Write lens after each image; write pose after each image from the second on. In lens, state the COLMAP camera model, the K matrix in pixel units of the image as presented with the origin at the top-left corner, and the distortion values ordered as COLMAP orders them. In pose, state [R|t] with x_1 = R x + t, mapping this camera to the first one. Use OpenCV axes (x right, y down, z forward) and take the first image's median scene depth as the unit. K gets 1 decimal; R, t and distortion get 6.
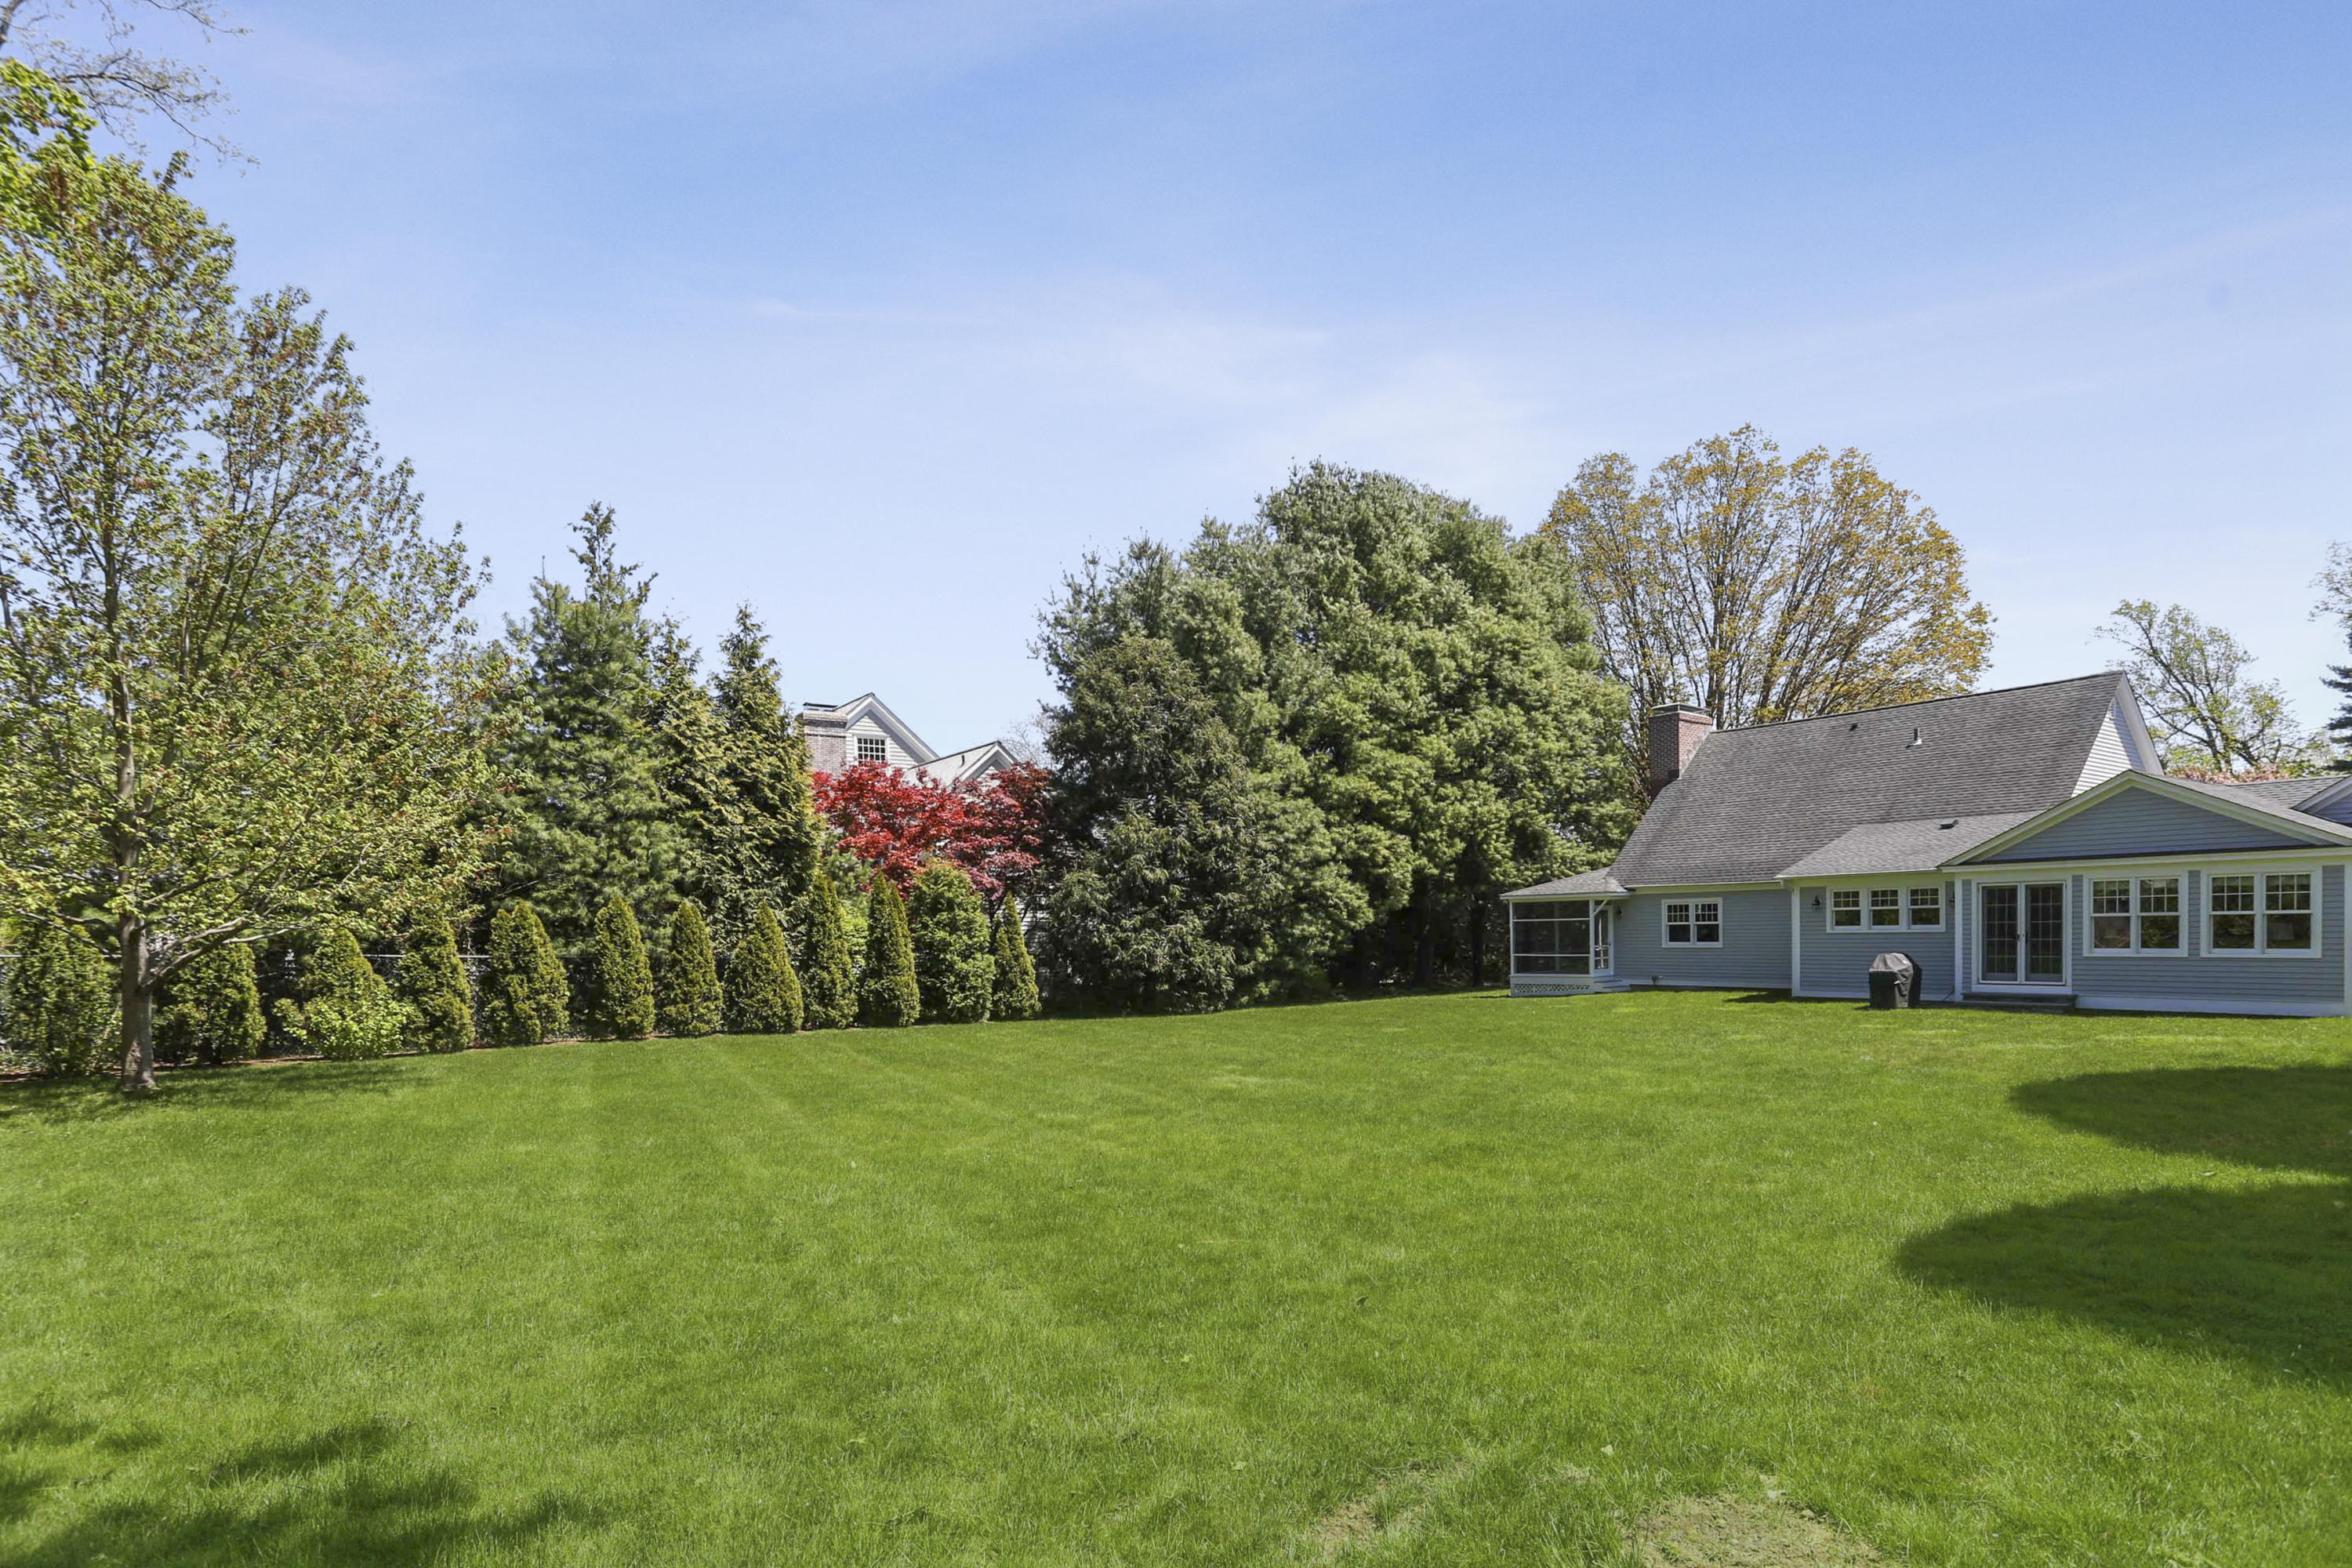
lens RADIAL K [[1180.7, 0, 1177.7], [0, 1180.7, 827.7], [0, 0, 1]] dist [-0.059639, 0.038246]
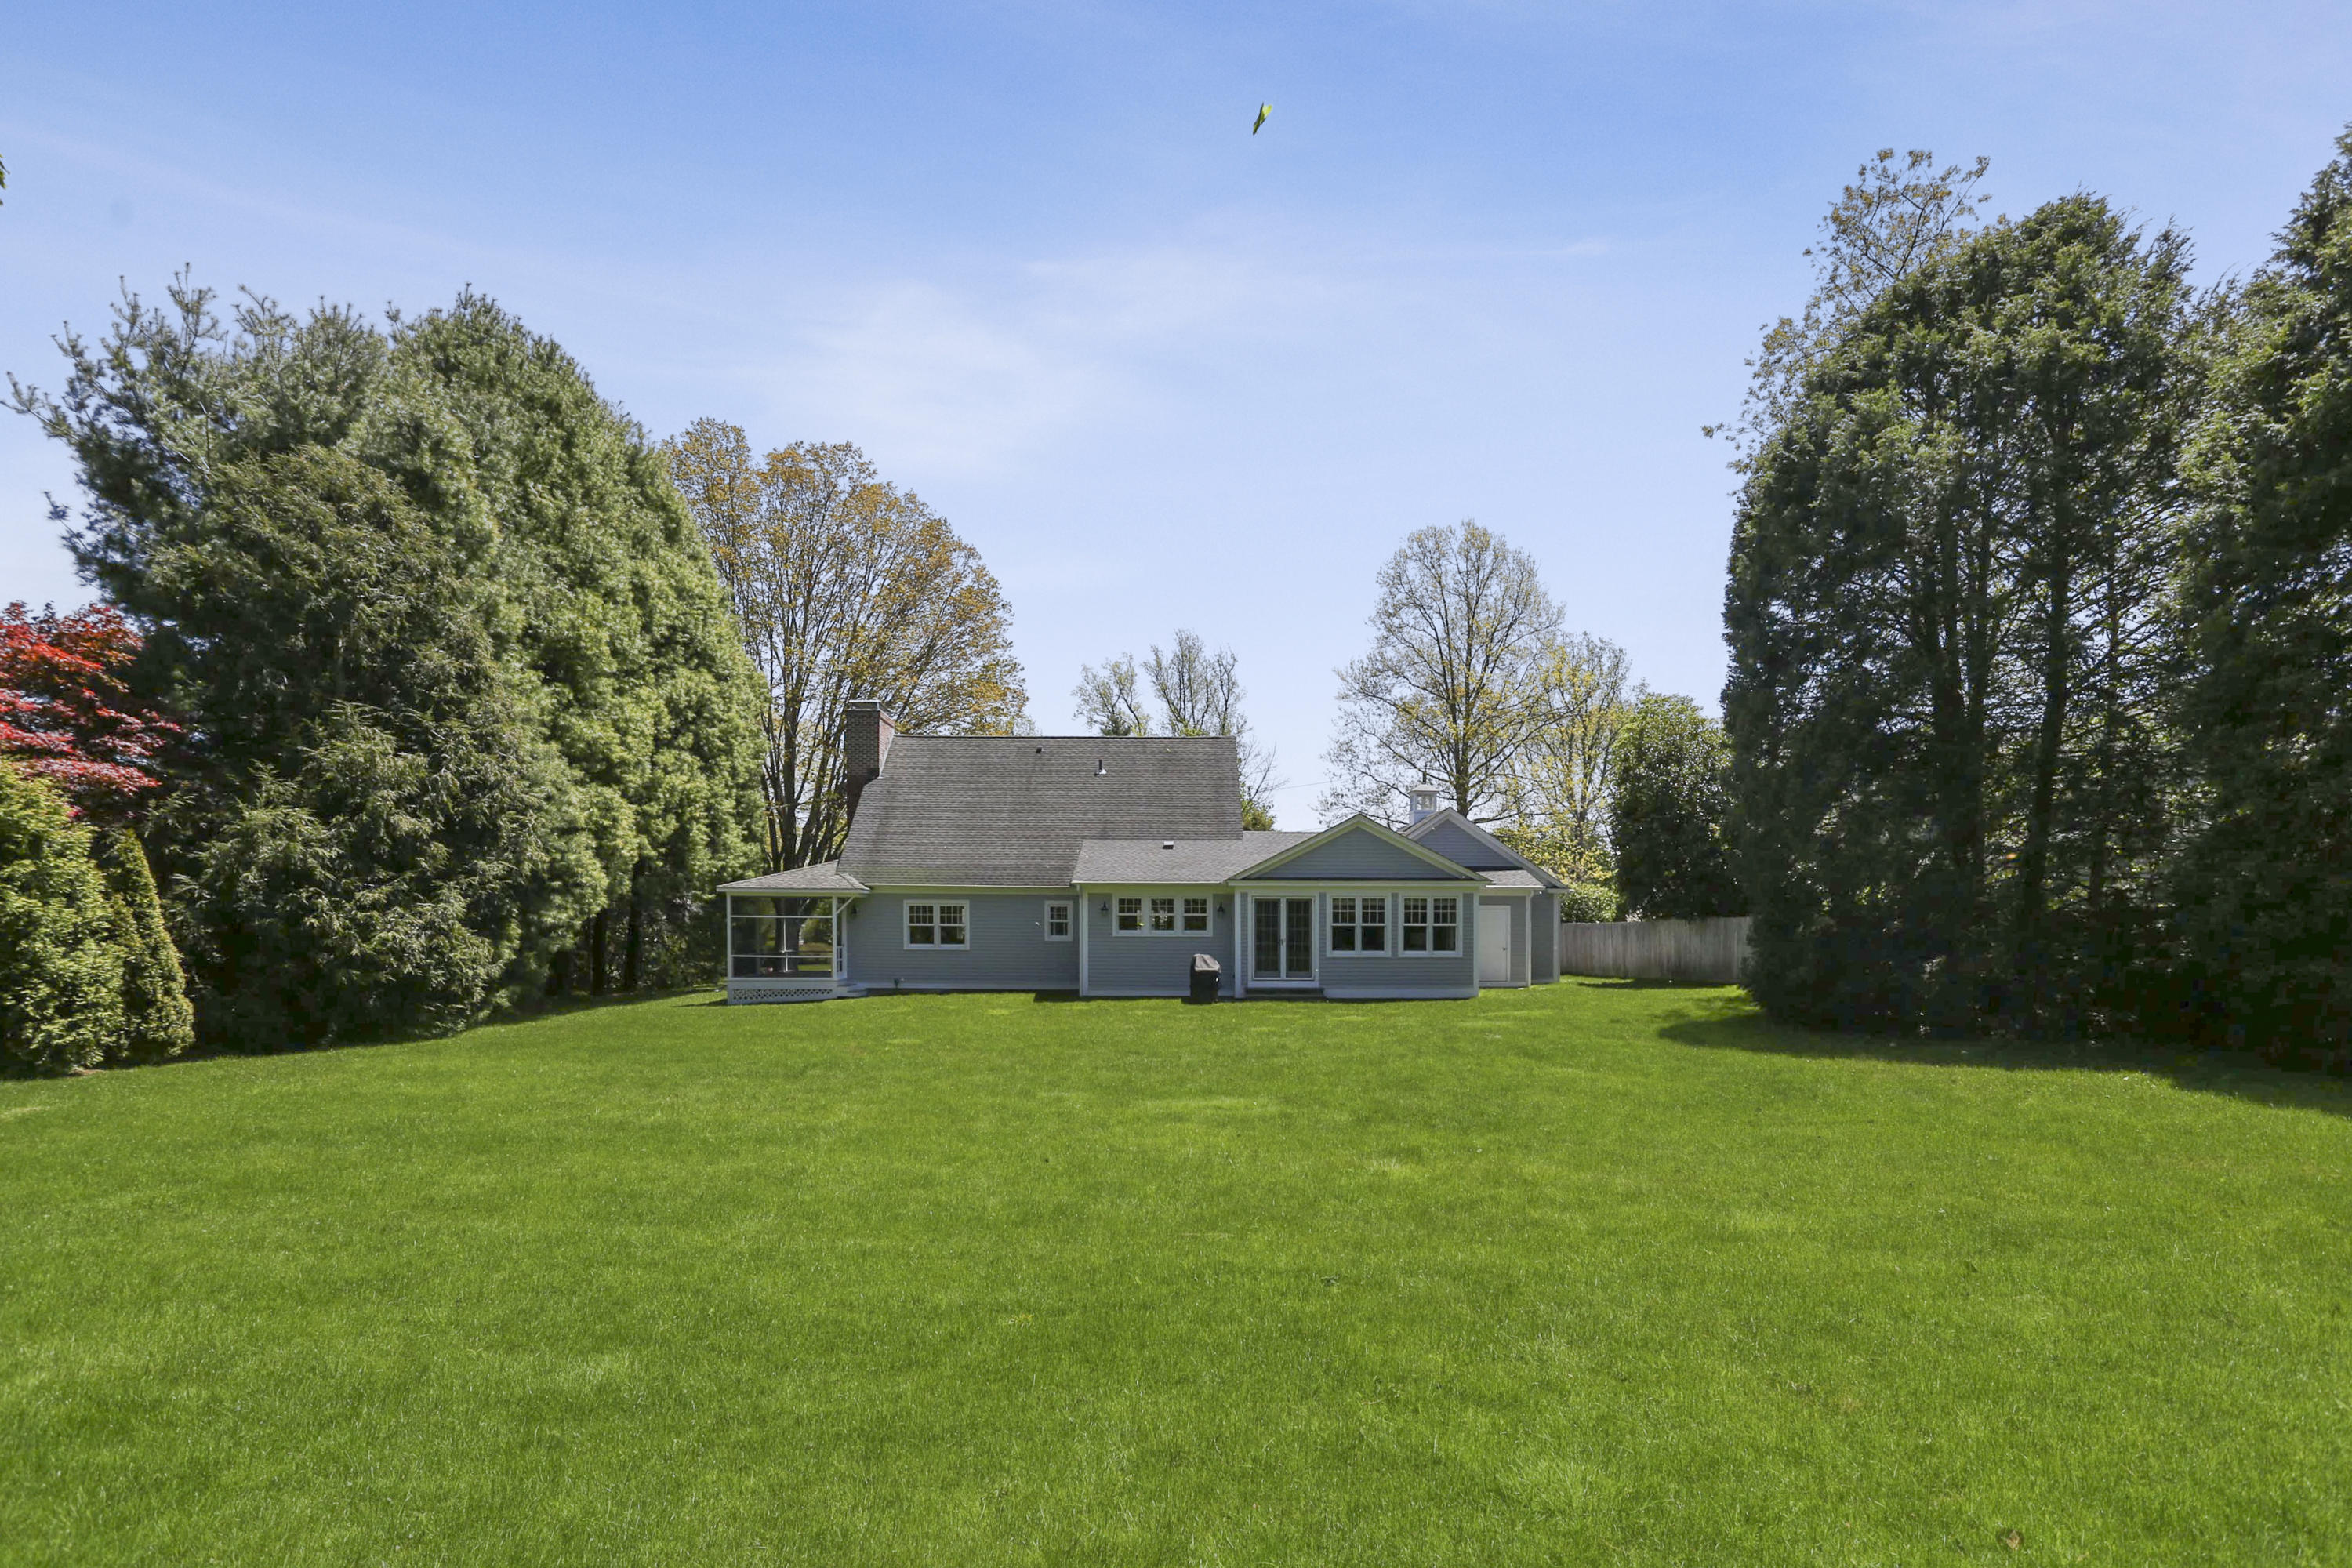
lens RADIAL K [[1180.7, 0, 1177.7], [0, 1180.7, 827.7], [0, 0, 1]] dist [-0.059639, 0.038246]
pose [[0.598051, 0.090770, 0.796301, -0.279595], [-0.083668, 0.995208, -0.050605, 0.039812], [-0.797079, -0.036360, 0.602780, 0.289530]]
